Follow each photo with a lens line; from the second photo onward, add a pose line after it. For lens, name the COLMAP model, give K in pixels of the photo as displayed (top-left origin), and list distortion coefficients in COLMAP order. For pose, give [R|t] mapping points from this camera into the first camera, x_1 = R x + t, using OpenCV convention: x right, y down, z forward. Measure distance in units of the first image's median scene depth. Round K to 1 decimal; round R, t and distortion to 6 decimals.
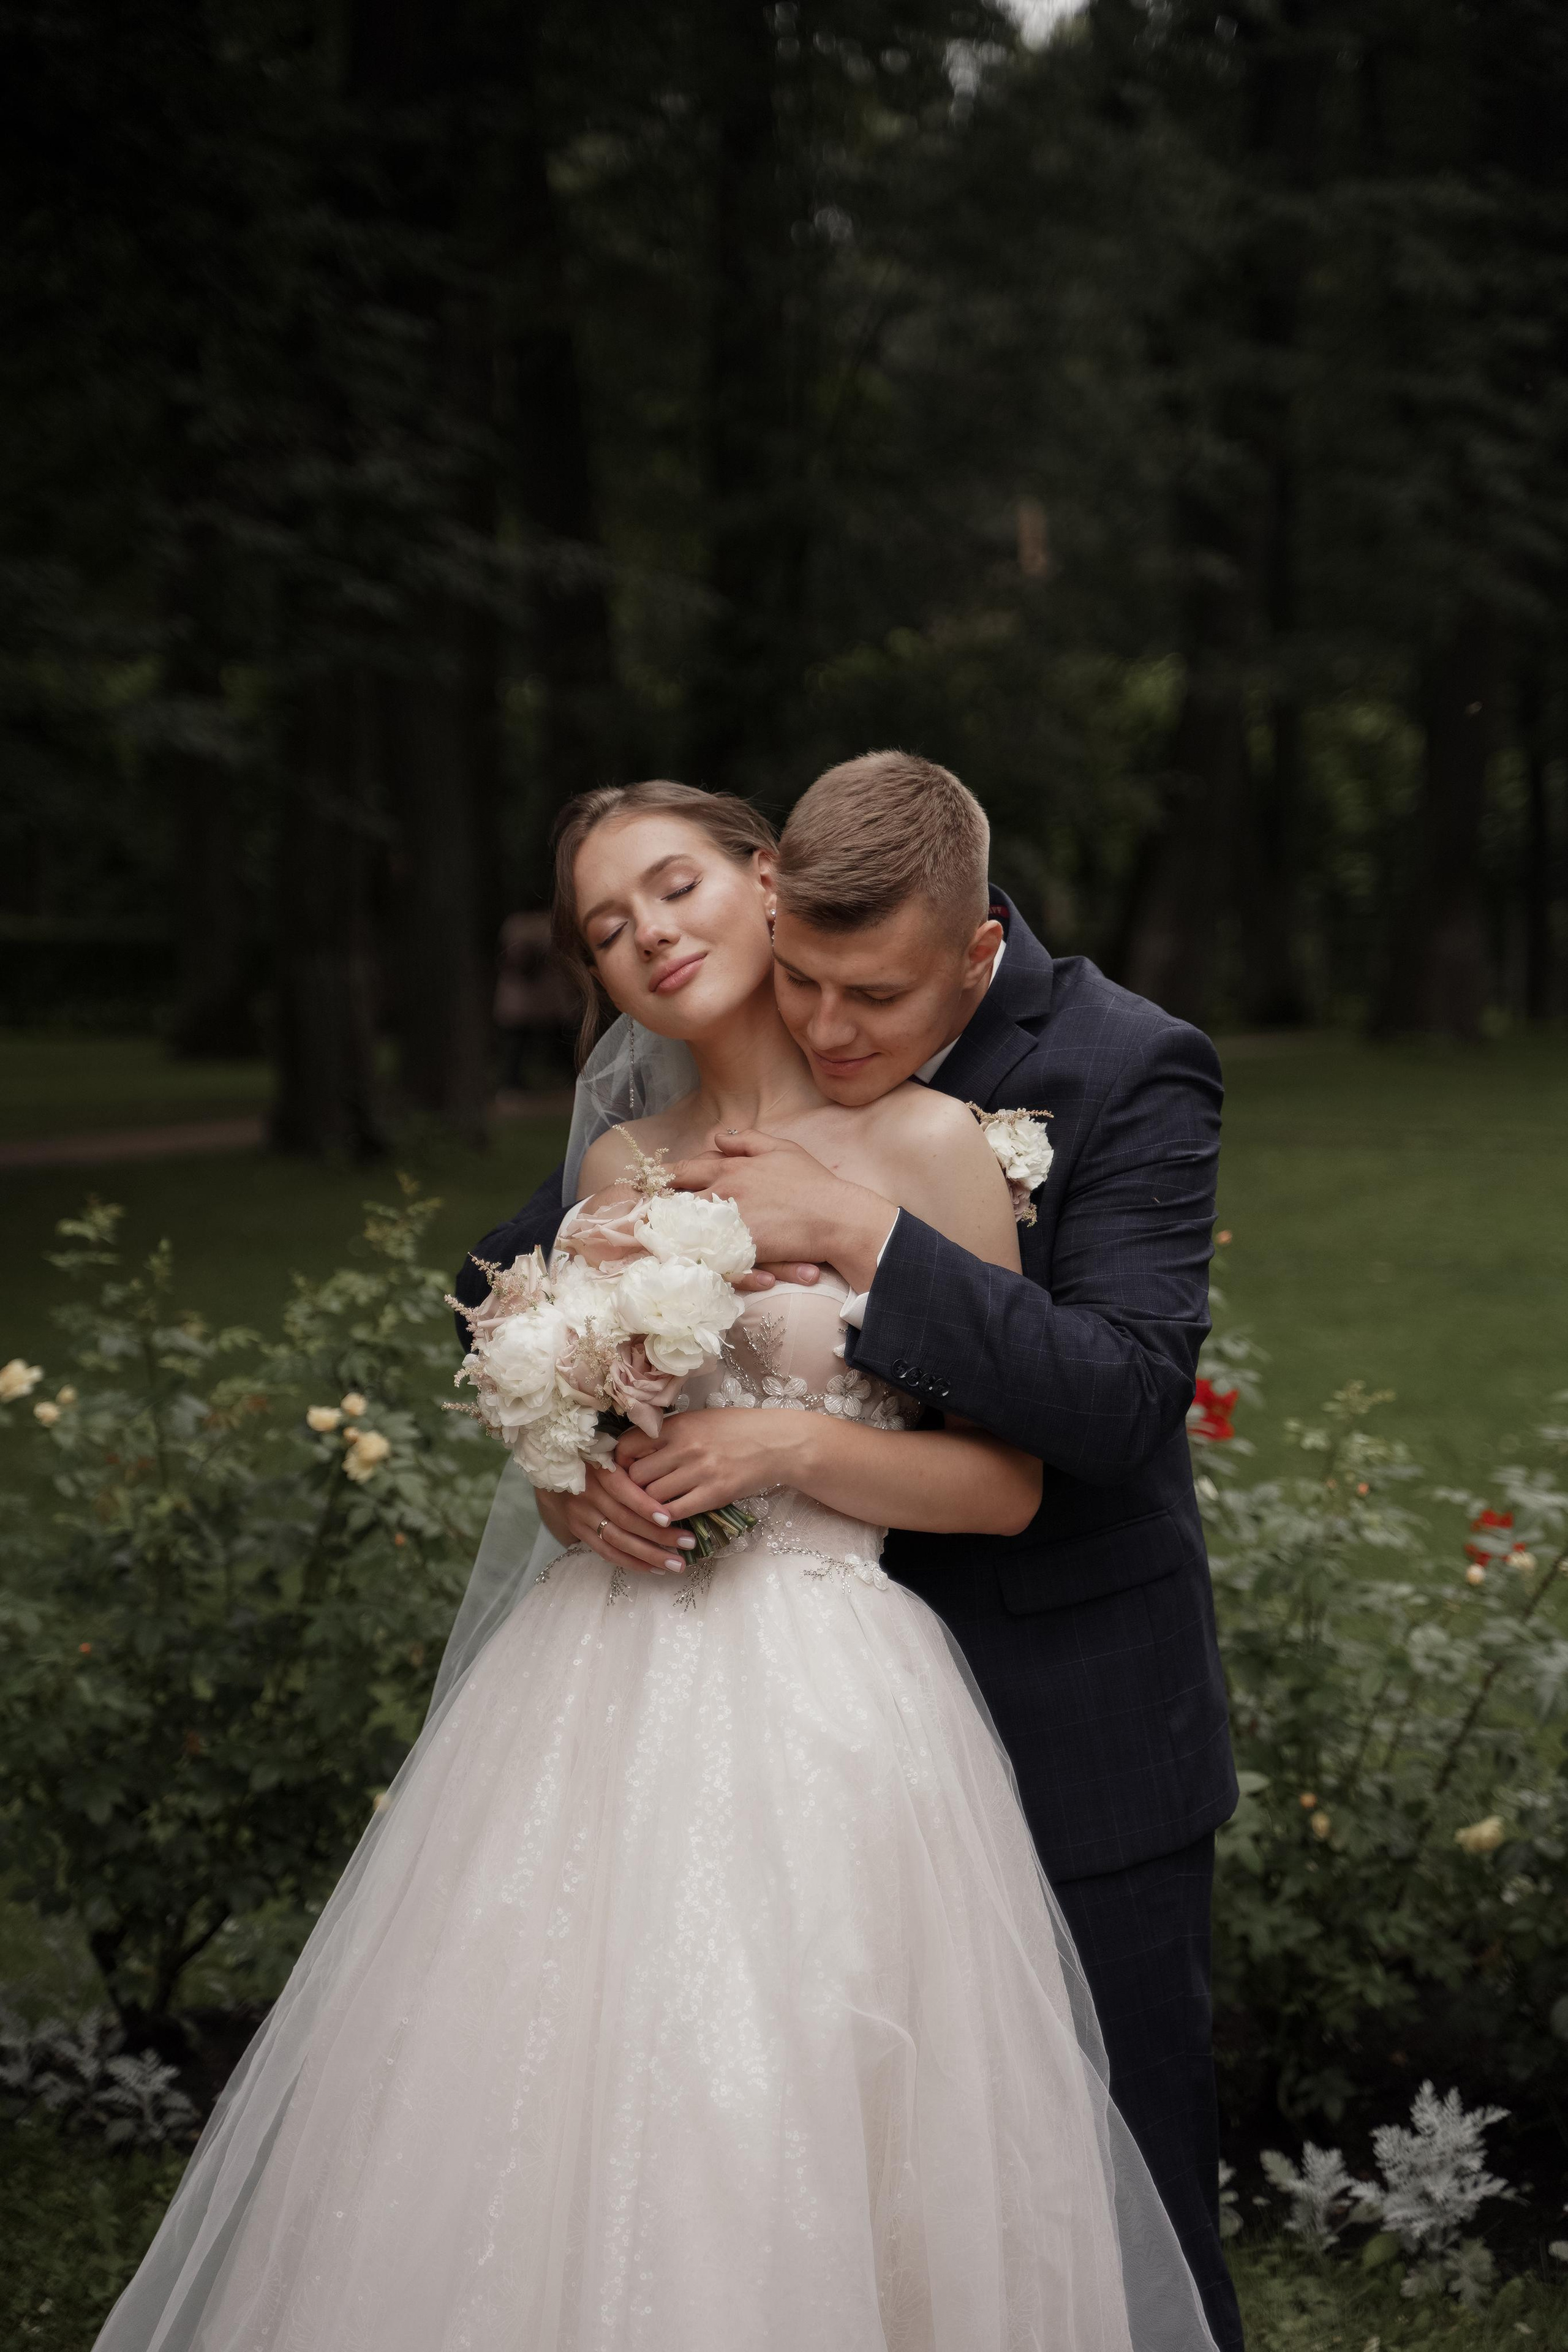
lens RADIAL K [[4823.5, 0, 784.0], [0, 4823.5, 1176.0], [0, 0, 1]] dist [0.304354, -0.246462]
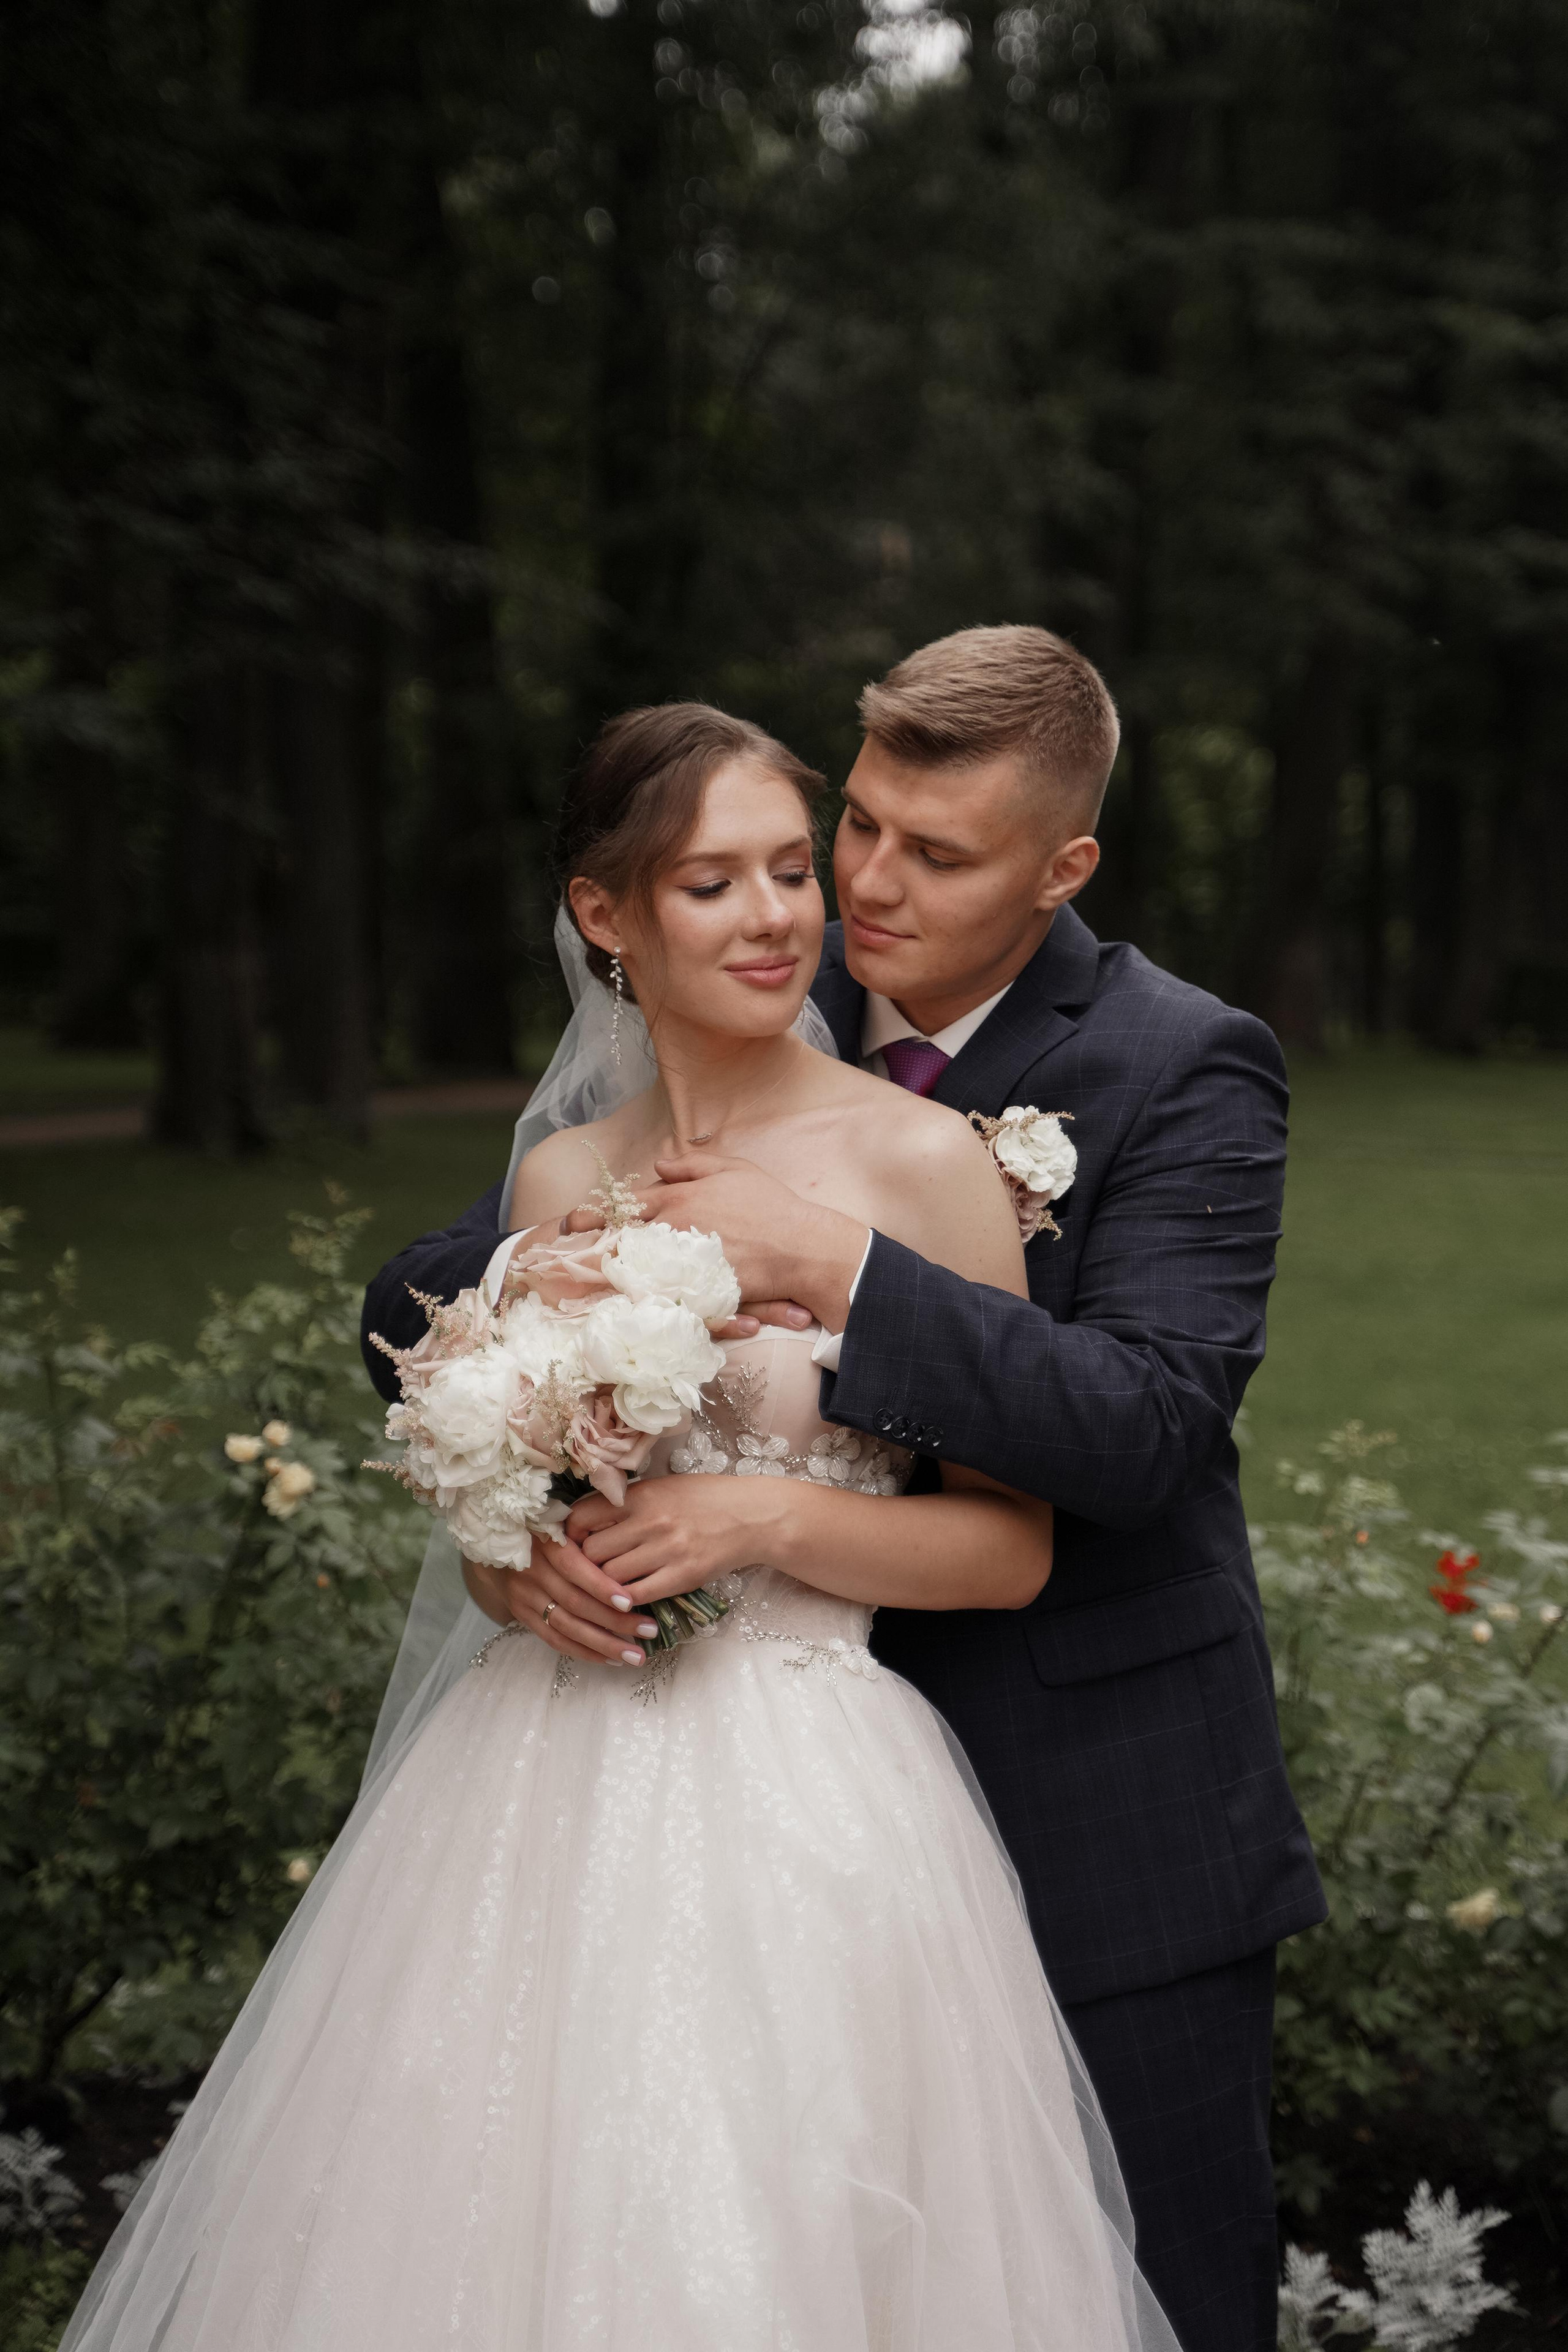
lens RADIAL K [[4271.0, 0, 784.5], [0, 4271.0, 1083.0], [0, 0, 1]] dist [0.235528, 0.046226]
pose [[0.998649, 0.017118, 0.049053, -0.032180], [-0.016239, 0.999702, -0.018248, -0.005761], [-0.049351, 0.017427, 0.998629, 0.172344]]
